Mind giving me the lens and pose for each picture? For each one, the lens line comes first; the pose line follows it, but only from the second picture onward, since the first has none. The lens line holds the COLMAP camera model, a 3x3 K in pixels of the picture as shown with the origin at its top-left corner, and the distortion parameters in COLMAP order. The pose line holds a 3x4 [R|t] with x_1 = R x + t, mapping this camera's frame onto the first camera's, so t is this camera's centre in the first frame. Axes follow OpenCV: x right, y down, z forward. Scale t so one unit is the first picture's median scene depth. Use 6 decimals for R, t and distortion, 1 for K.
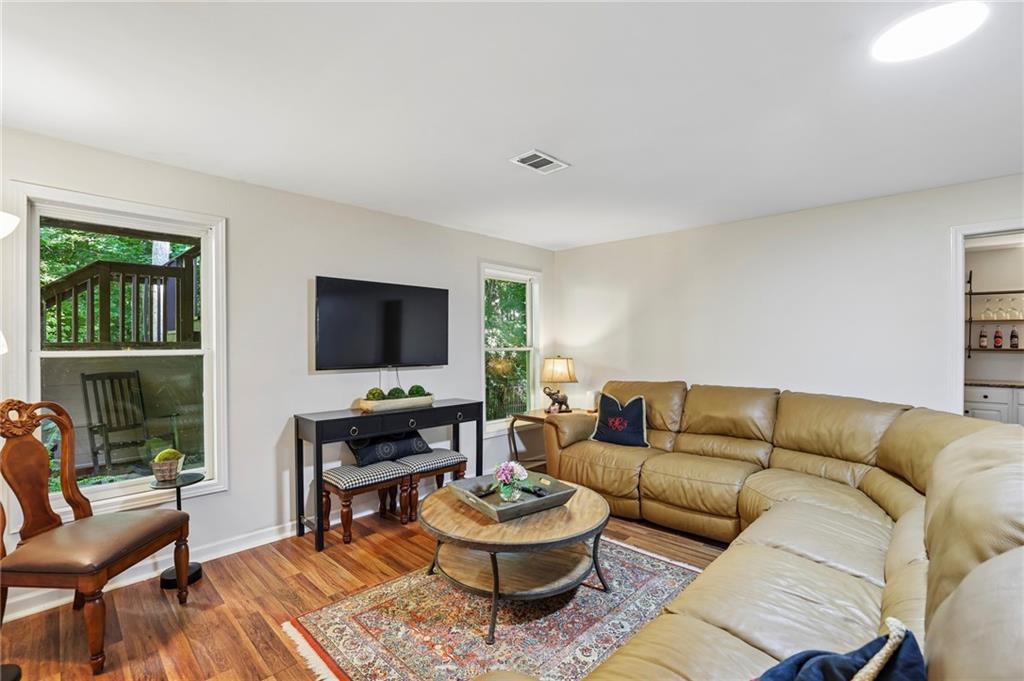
lens RADIAL K [[444.2, 0, 520.0], [0, 444.2, 346.2], [0, 0, 1]] dist [-0.033313, 0.003440]
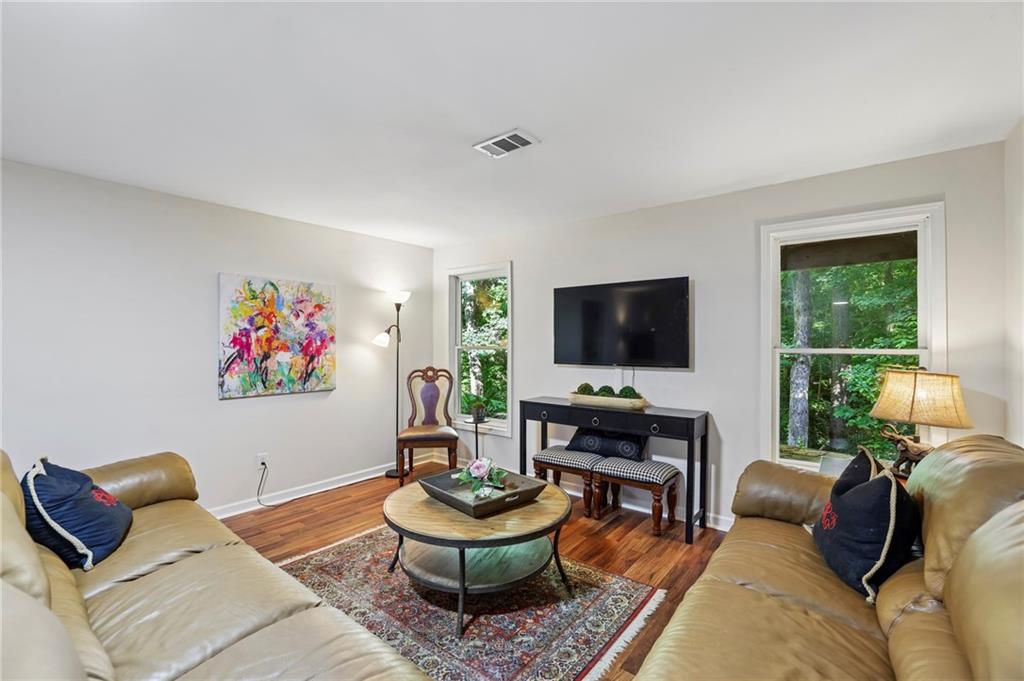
lens RADIAL K [[444.2, 0, 518.8], [0, 444.2, 342.3], [0, 0, 1]] dist [-0.033313, 0.003440]
pose [[0.098602, 0.002173, -0.995125, 0.732270], [-0.003630, 0.999992, 0.001824, -0.007237], [0.995120, 0.003432, 0.098609, 0.715832]]
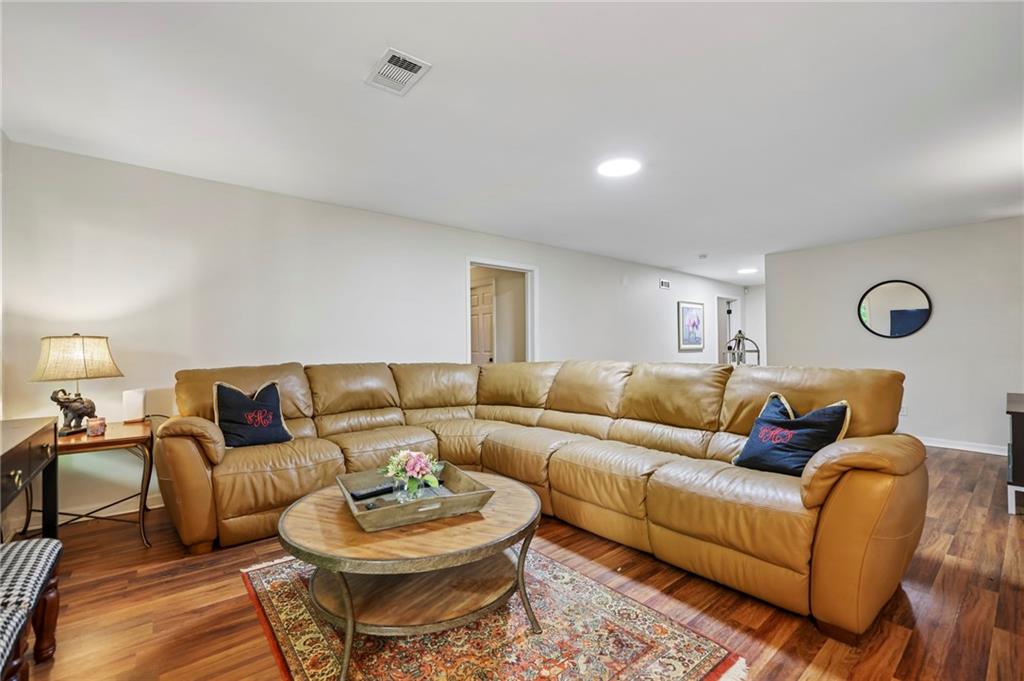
lens RADIAL K [[444.2, 0, 510.5], [0, 444.2, 341.5], [0, 0, 1]] dist [-0.033313, 0.003440]
pose [[0.132780, 0.015864, 0.991019, -0.539178], [0.010044, 0.999799, -0.017350, 0.067479], [-0.991095, 0.012258, 0.132594, 0.533216]]
